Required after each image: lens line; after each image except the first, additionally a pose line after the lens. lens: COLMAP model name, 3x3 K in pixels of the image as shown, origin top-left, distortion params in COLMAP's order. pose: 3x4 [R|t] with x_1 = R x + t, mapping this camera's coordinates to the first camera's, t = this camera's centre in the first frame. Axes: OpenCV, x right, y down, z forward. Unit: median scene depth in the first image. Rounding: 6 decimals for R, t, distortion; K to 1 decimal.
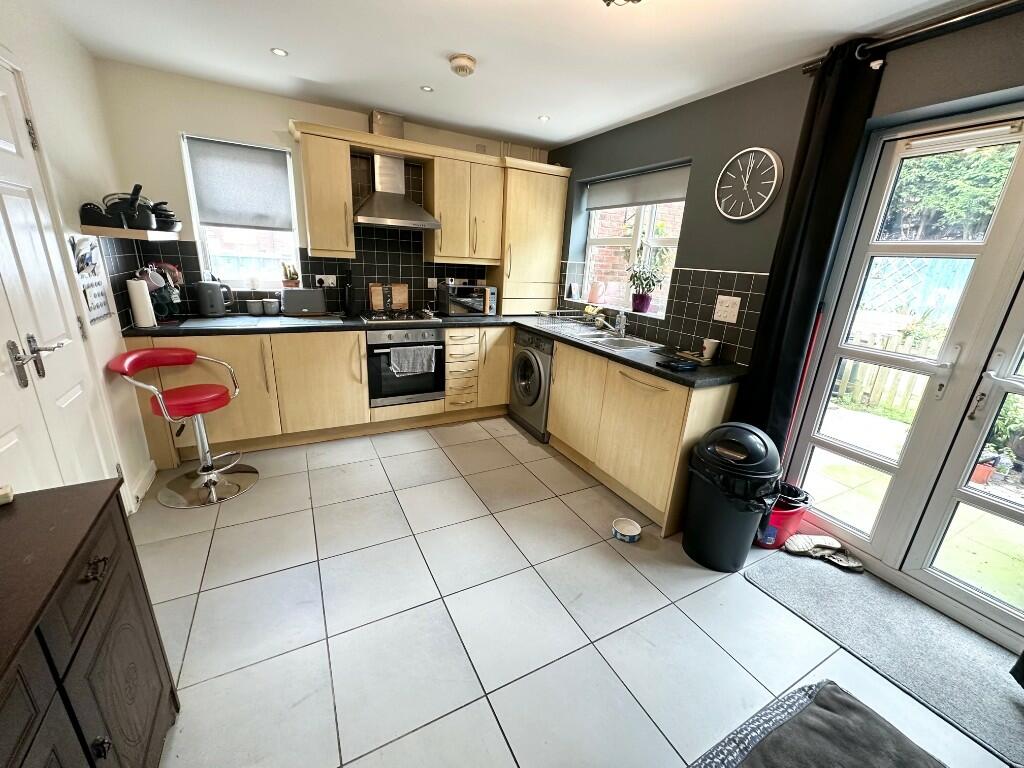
lens RADIAL K [[406.2, 0, 512.0], [0, 406.2, 384.0], [0, 0, 1]] dist [-0.000555, -0.000385]
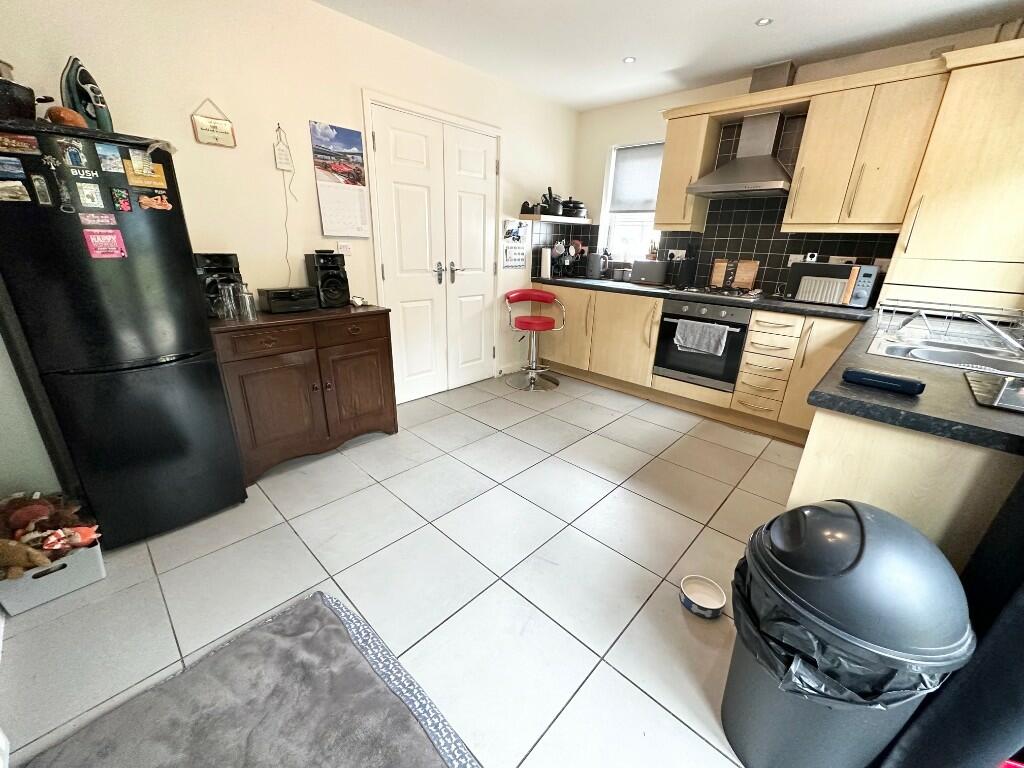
lens RADIAL K [[406.2, 0, 512.0], [0, 406.2, 384.0], [0, 0, 1]] dist [-0.000555, -0.000385]
pose [[0.317287, 0.272850, -0.908230, 0.495652], [-0.297820, 0.937931, 0.177730, 0.005353], [0.900351, 0.214097, 0.378854, 0.281983]]
